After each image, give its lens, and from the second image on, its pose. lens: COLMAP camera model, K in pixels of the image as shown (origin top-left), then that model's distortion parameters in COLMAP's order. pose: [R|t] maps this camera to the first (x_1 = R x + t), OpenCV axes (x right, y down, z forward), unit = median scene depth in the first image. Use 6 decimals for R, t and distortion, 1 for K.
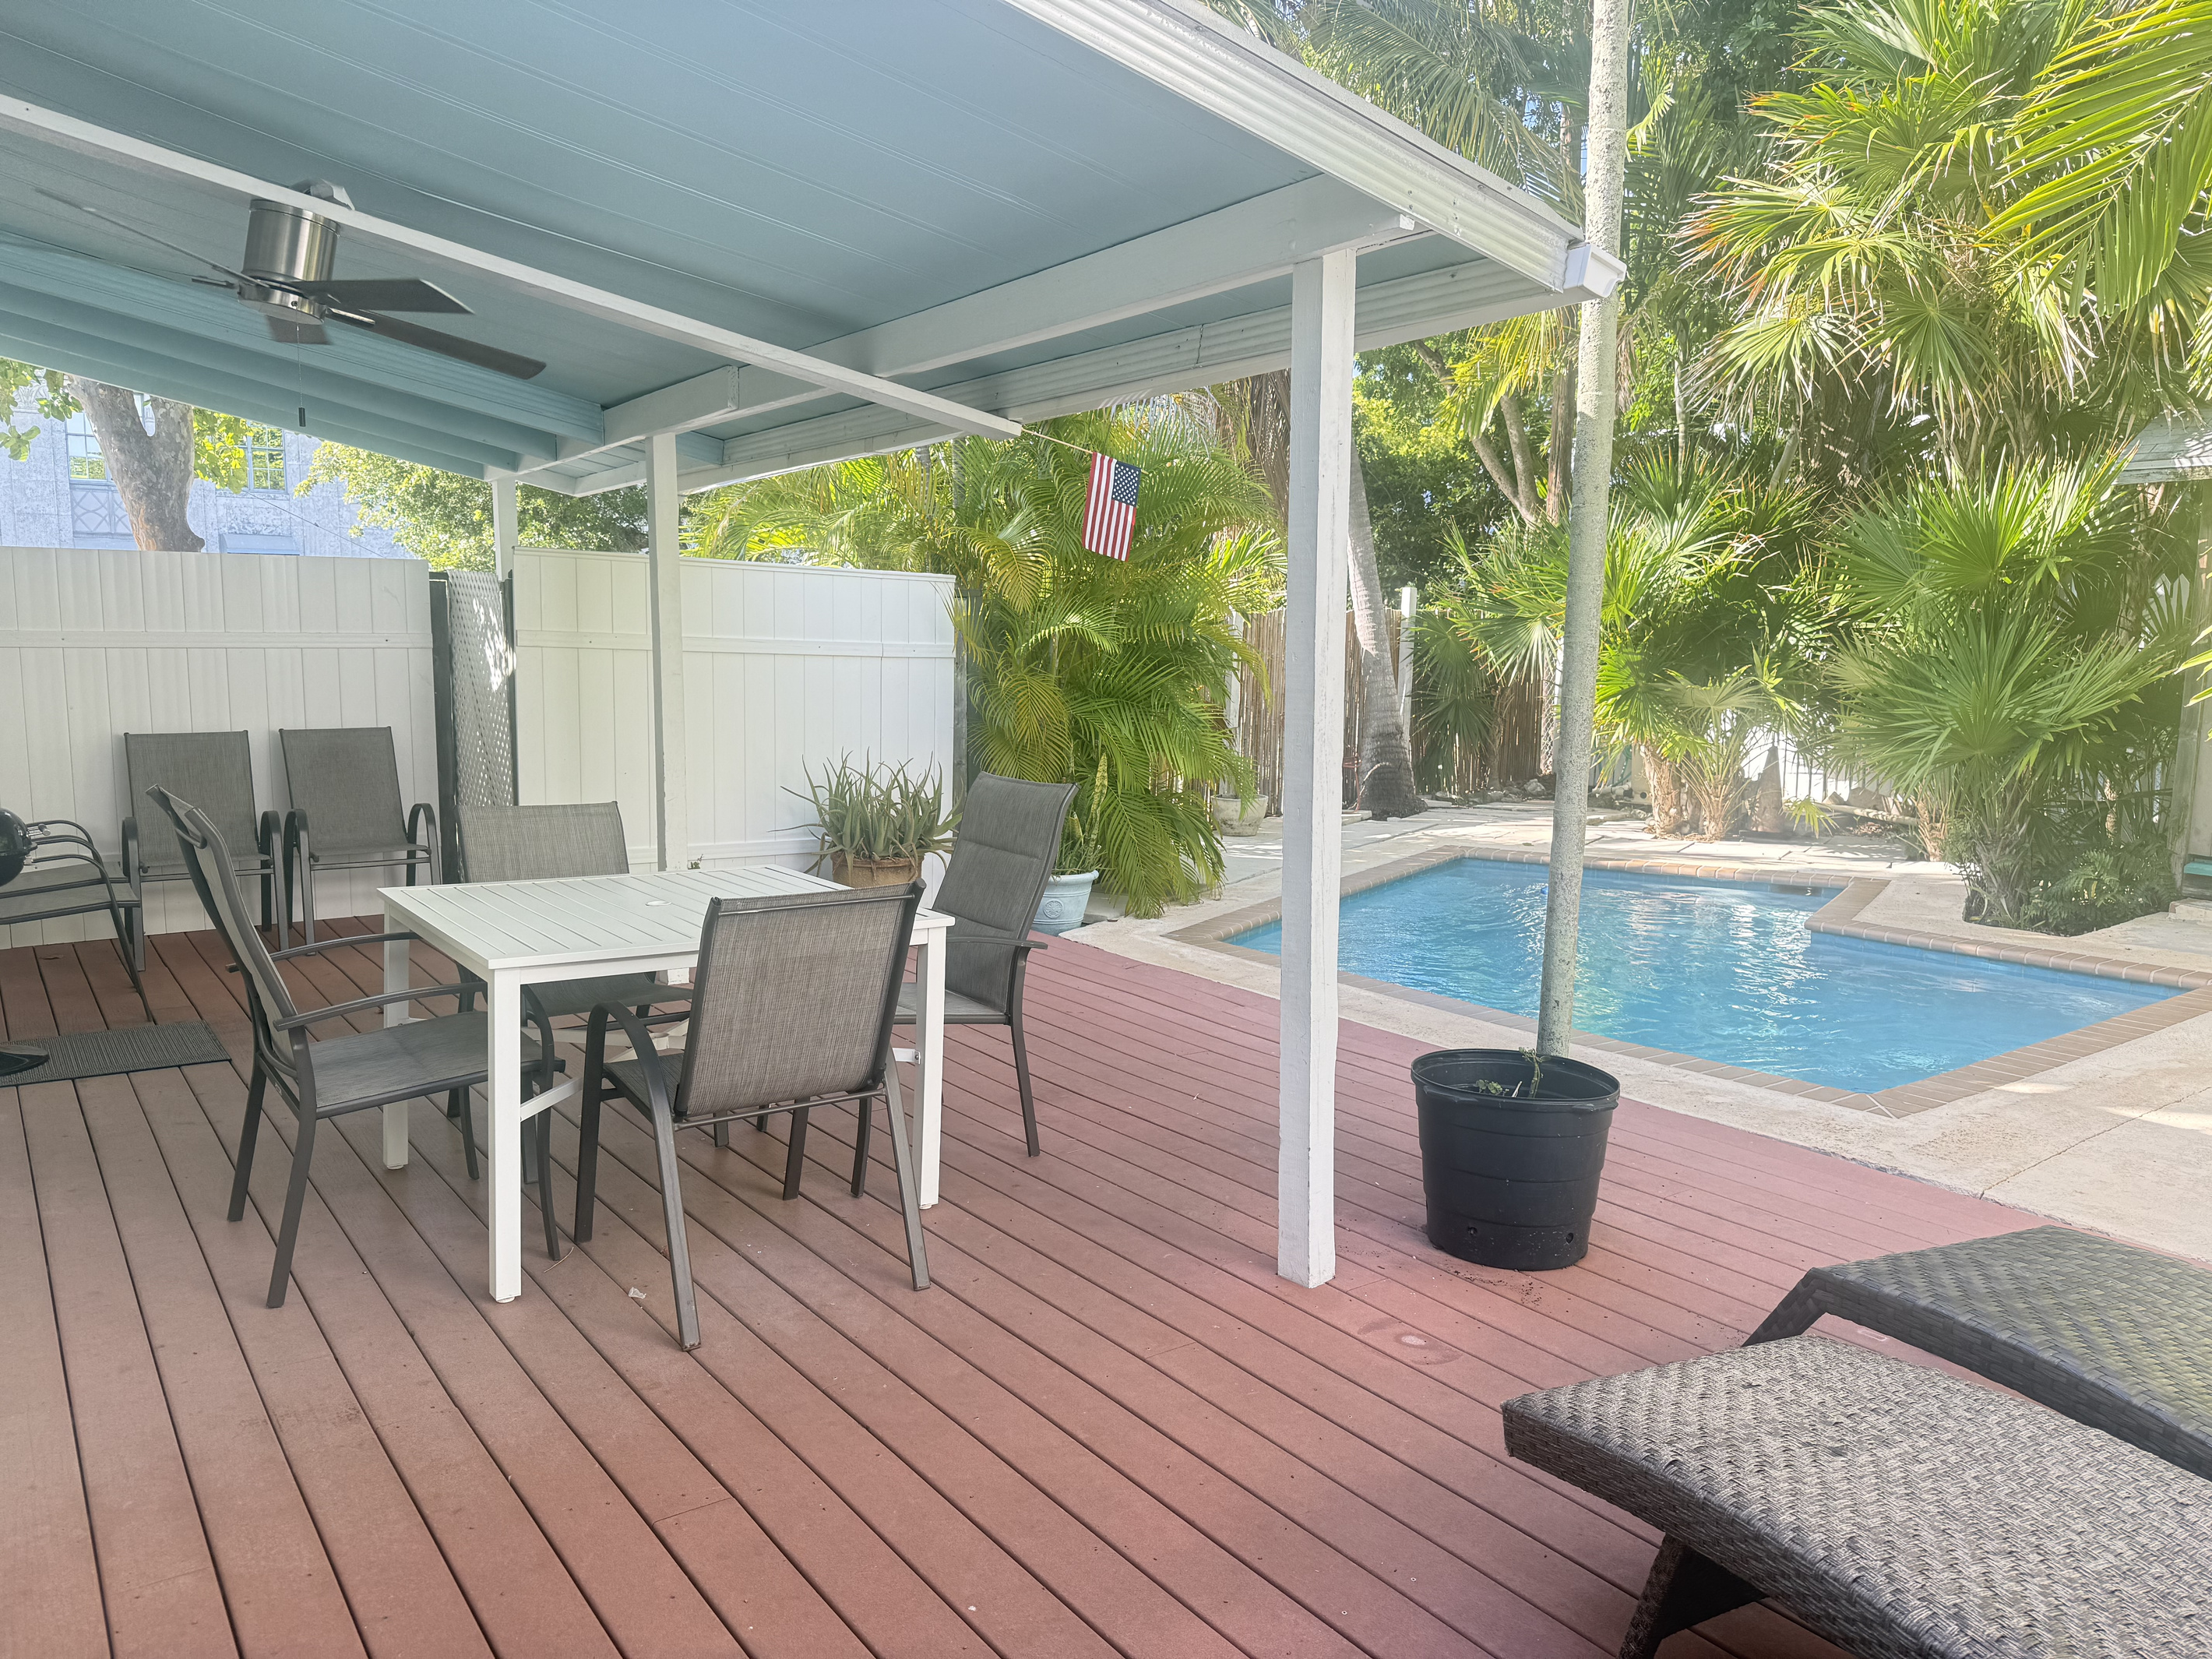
lens RADIAL K [[1535.5, 0, 1106.0], [0, 1535.5, 829.5], [0, 0, 1]] dist [0.122754, -0.148739]
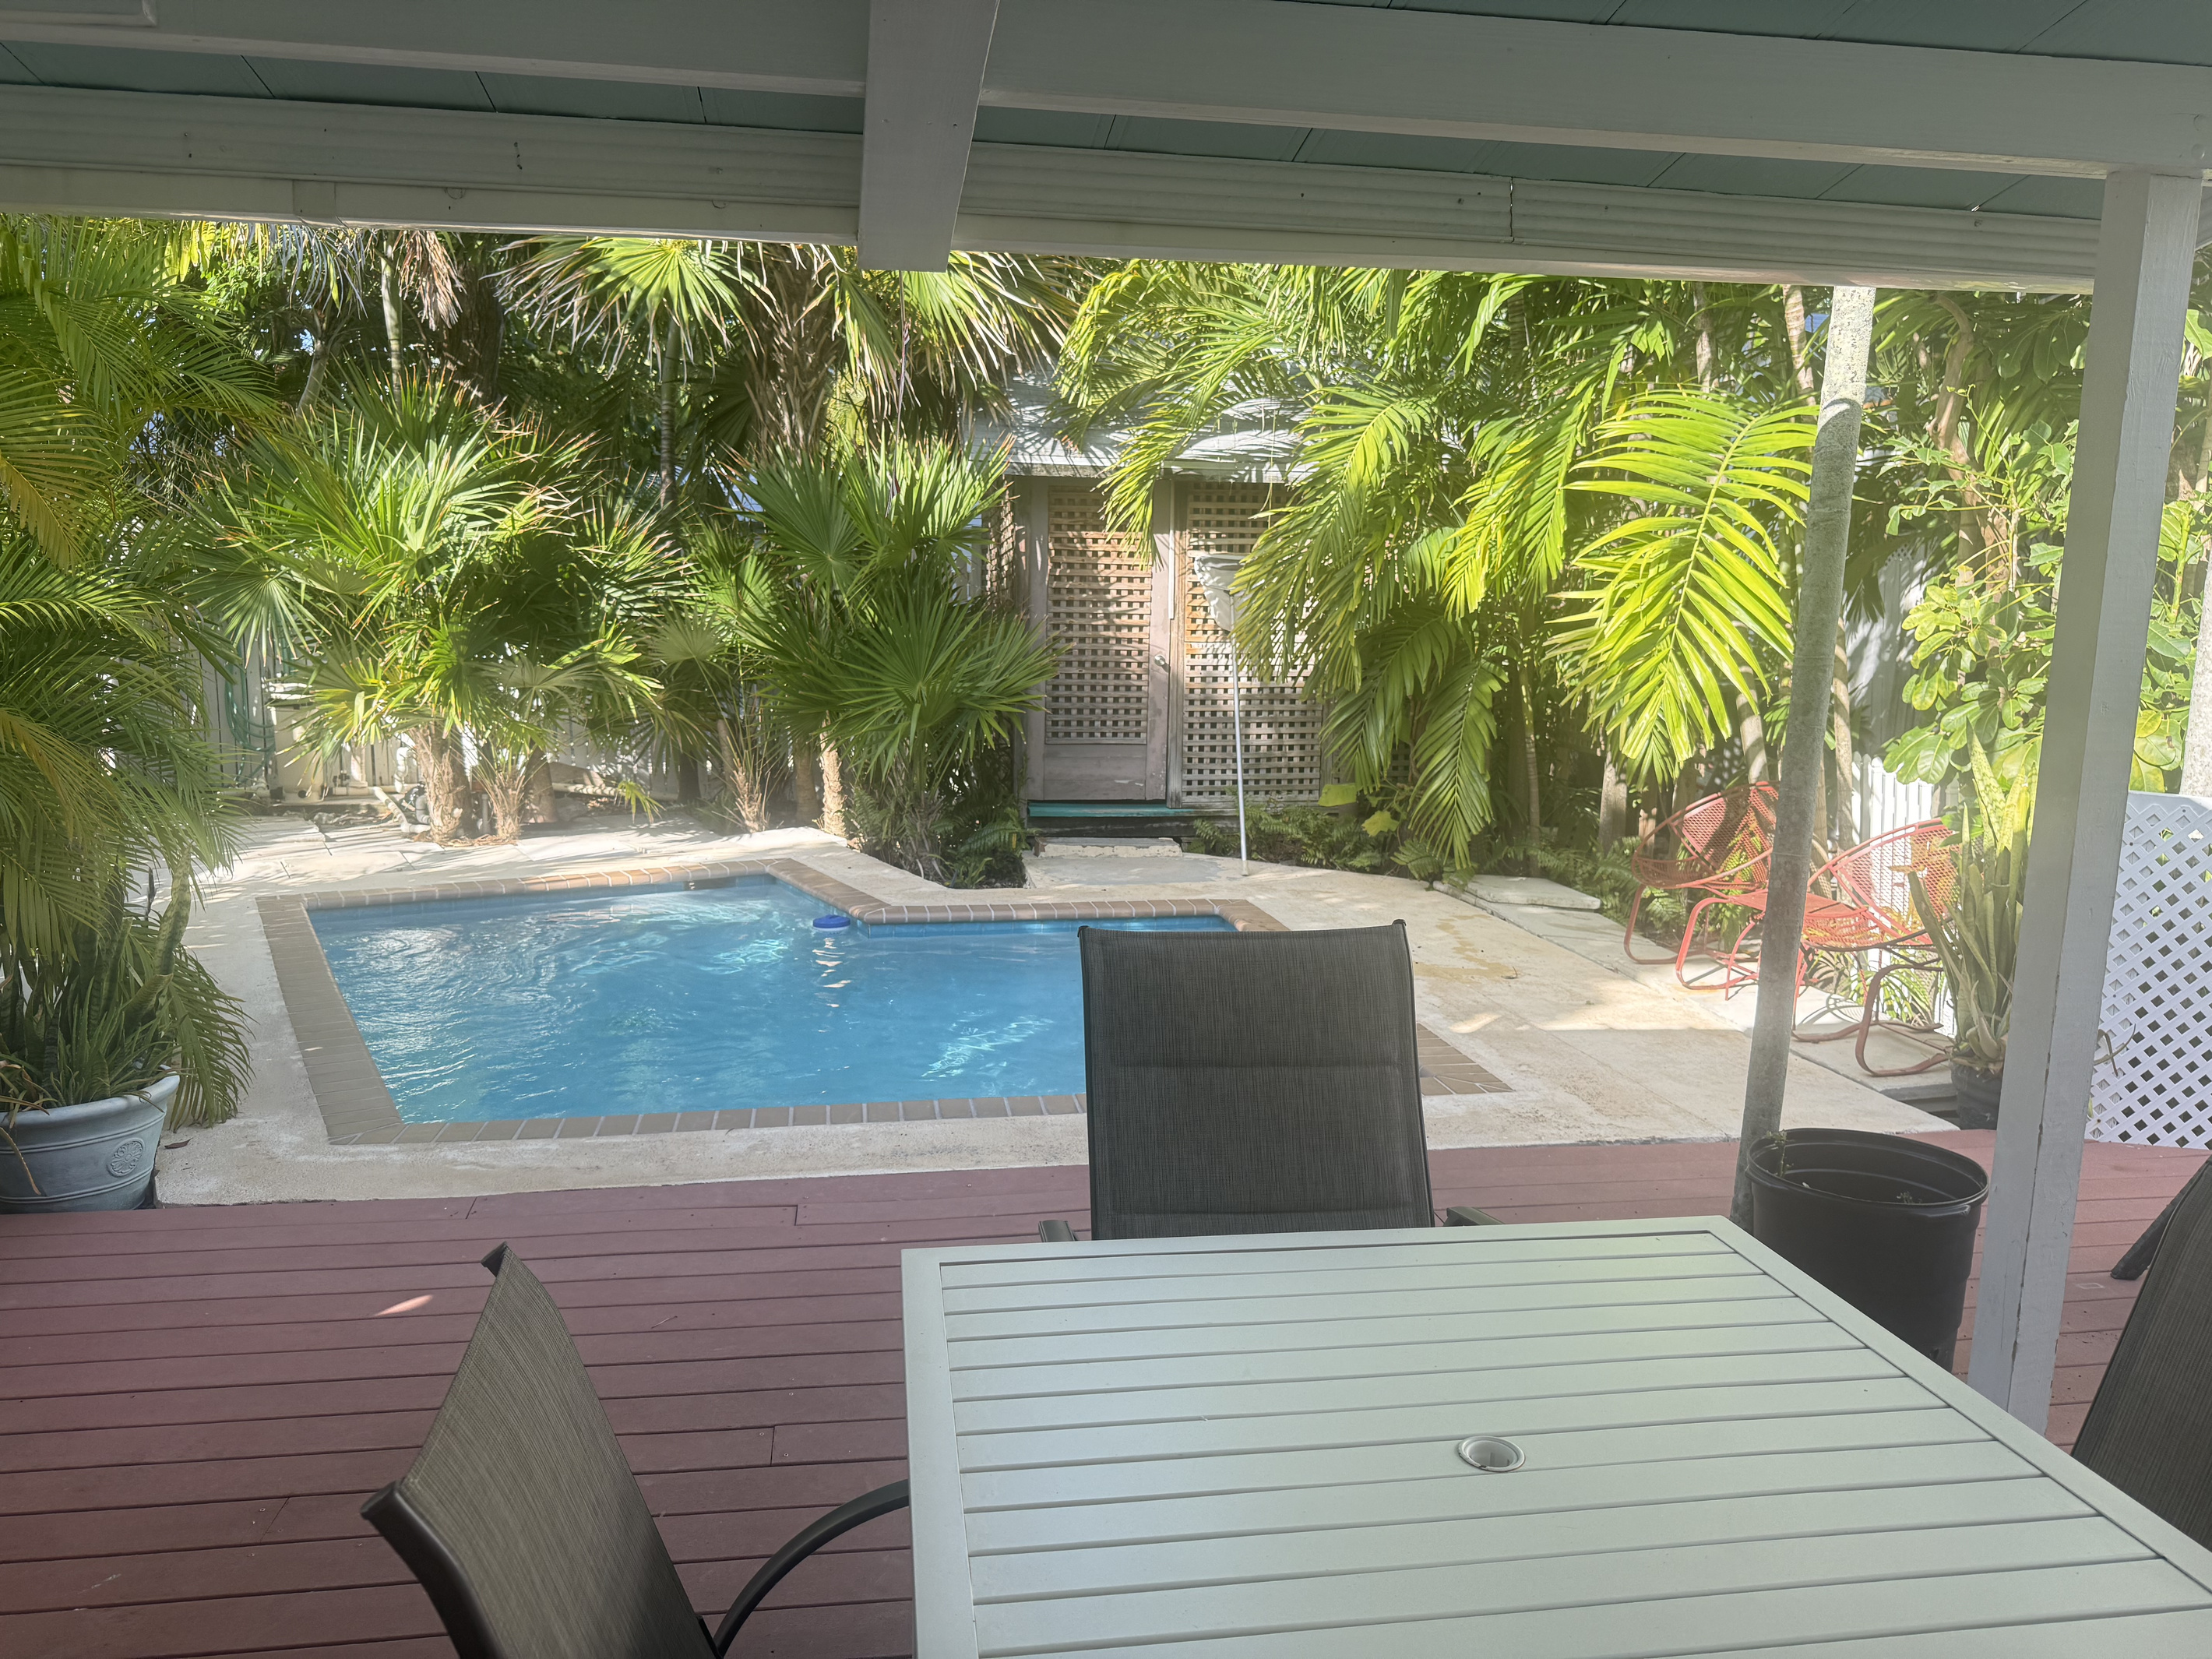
lens RADIAL K [[1535.5, 0, 1106.0], [0, 1535.5, 829.5], [0, 0, 1]] dist [0.122754, -0.148739]
pose [[0.464903, -0.129160, 0.875889, -0.311312], [0.098717, 0.990695, 0.093693, -0.068910], [-0.879841, 0.042907, 0.473328, 0.443443]]
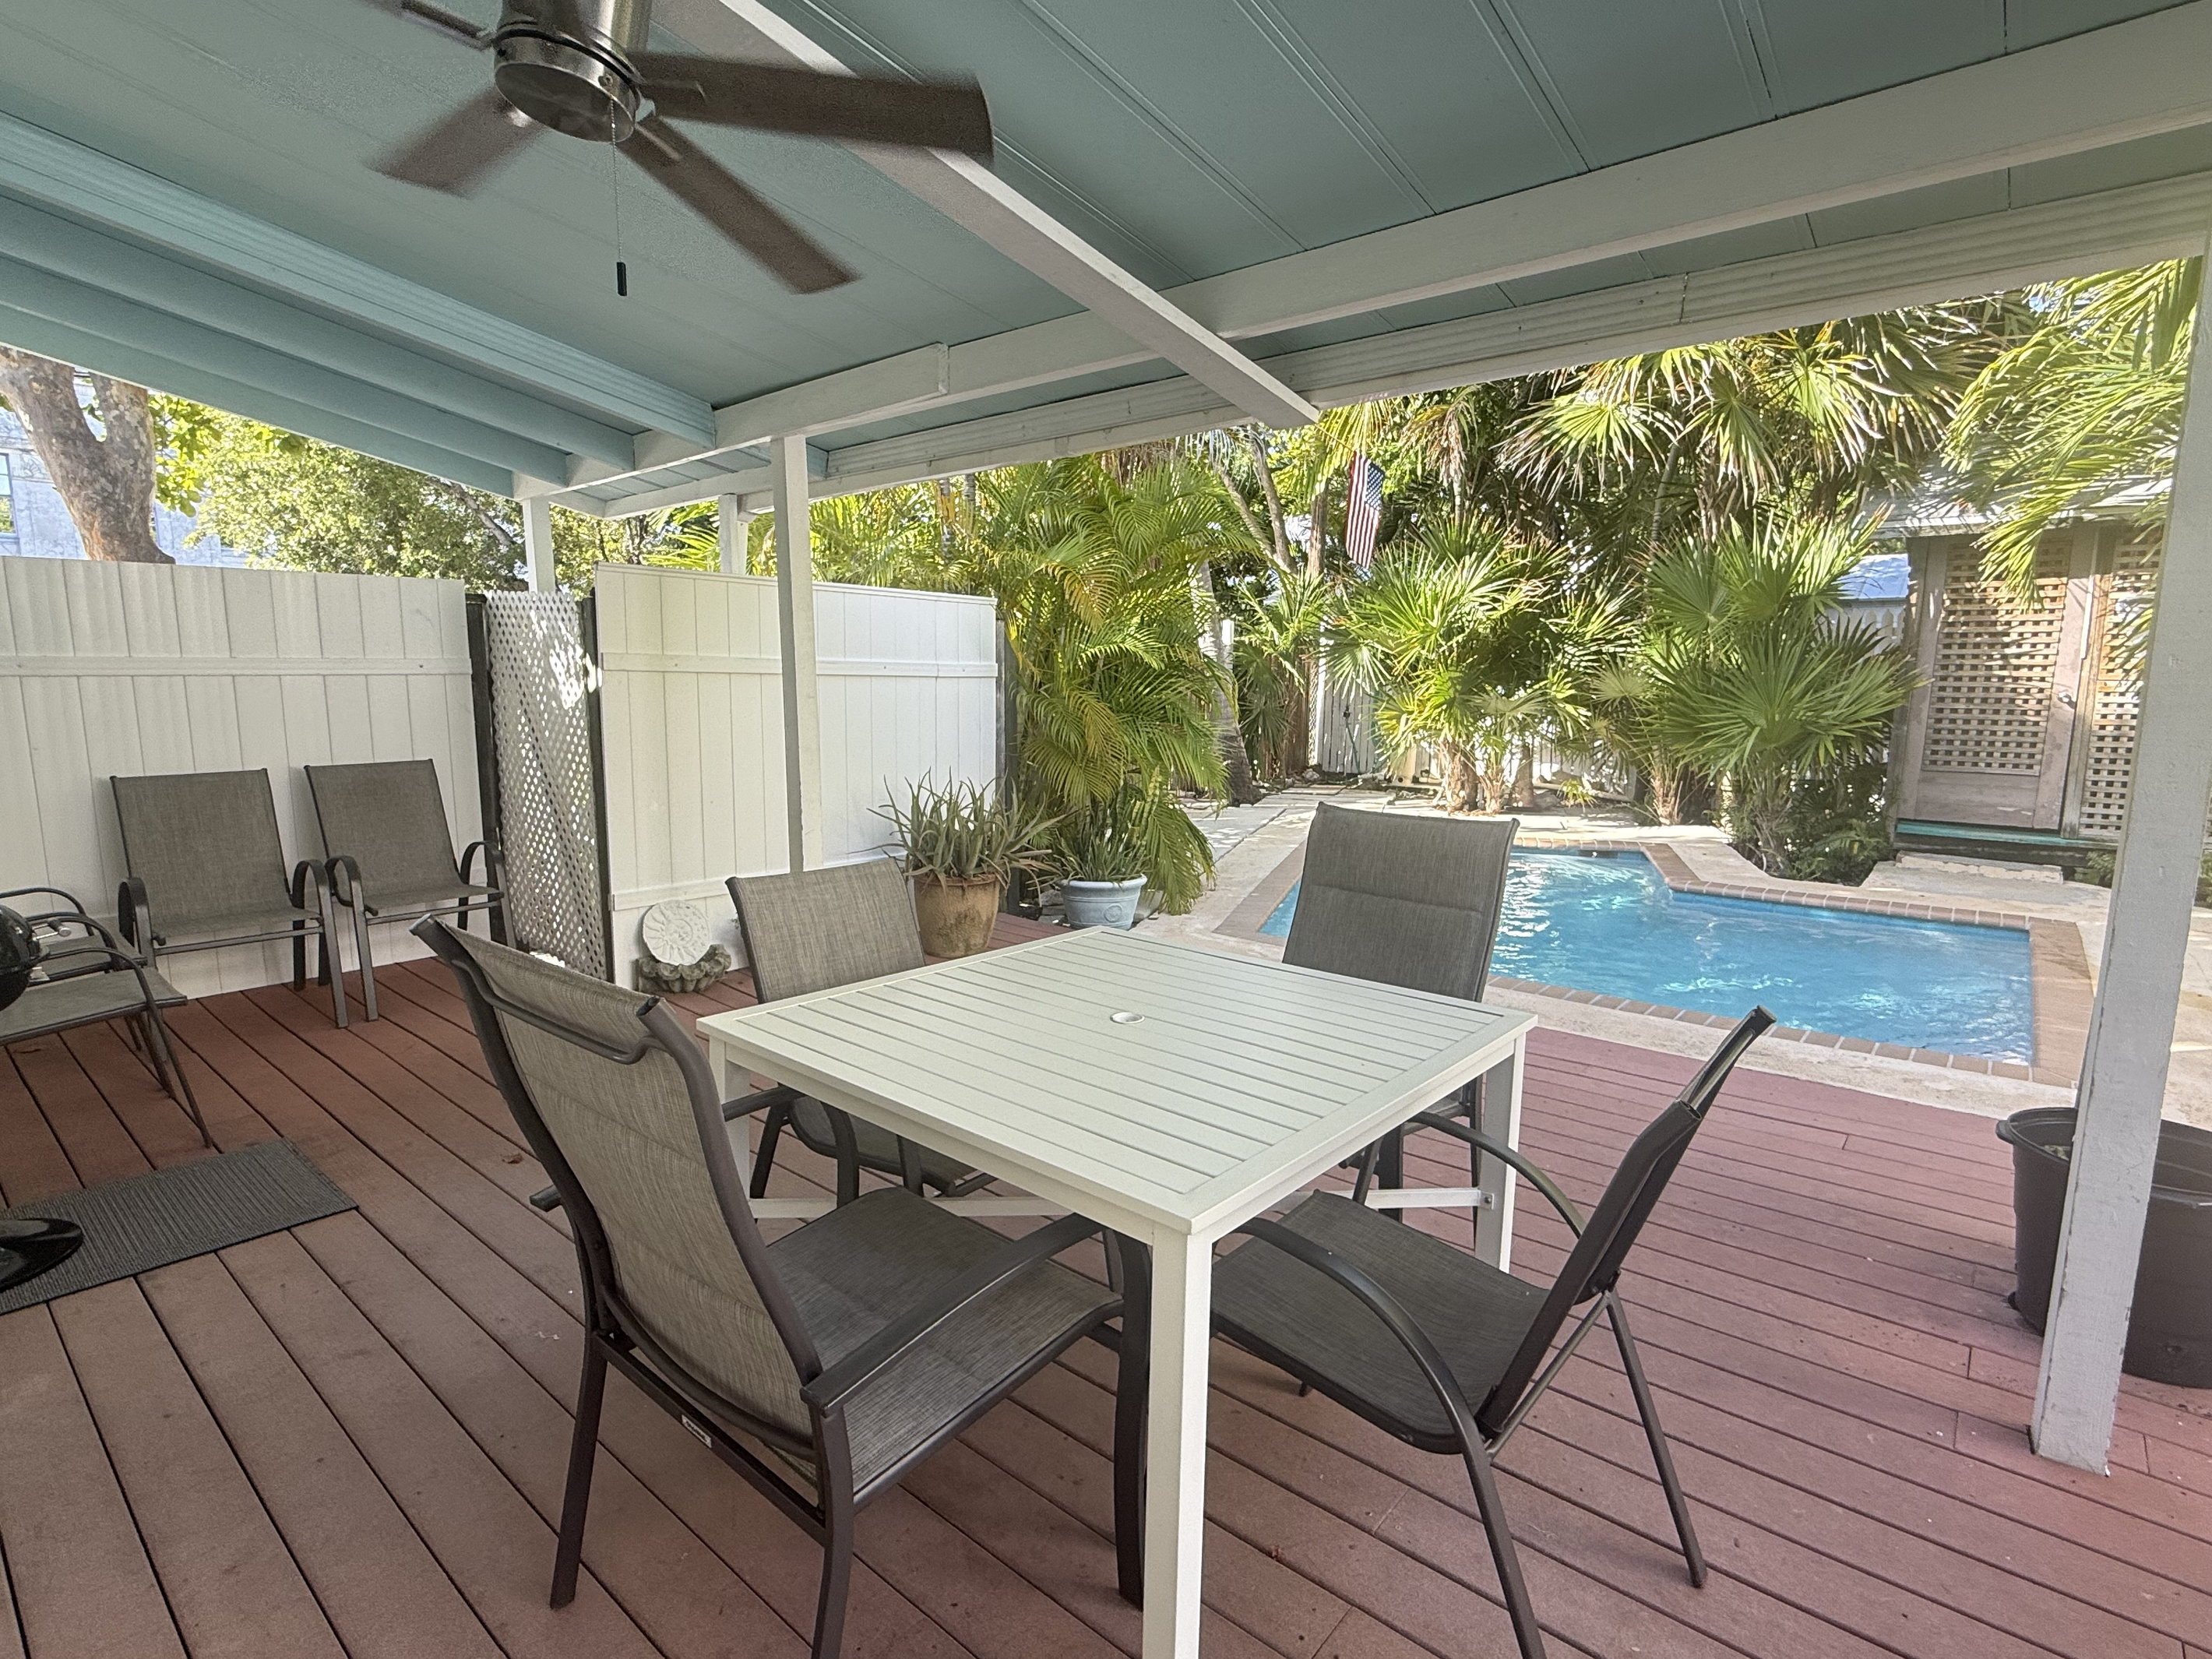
lens RADIAL K [[1103.0, 0, 1112.2], [0, 1103.0, 824.5], [0, 0, 1]] dist [0.029007, -0.018488]
pose [[0.972696, -0.039056, 0.228772, -0.200221], [0.034523, 0.999121, 0.023784, -0.026448], [-0.229500, -0.015237, 0.973189, 0.245496]]
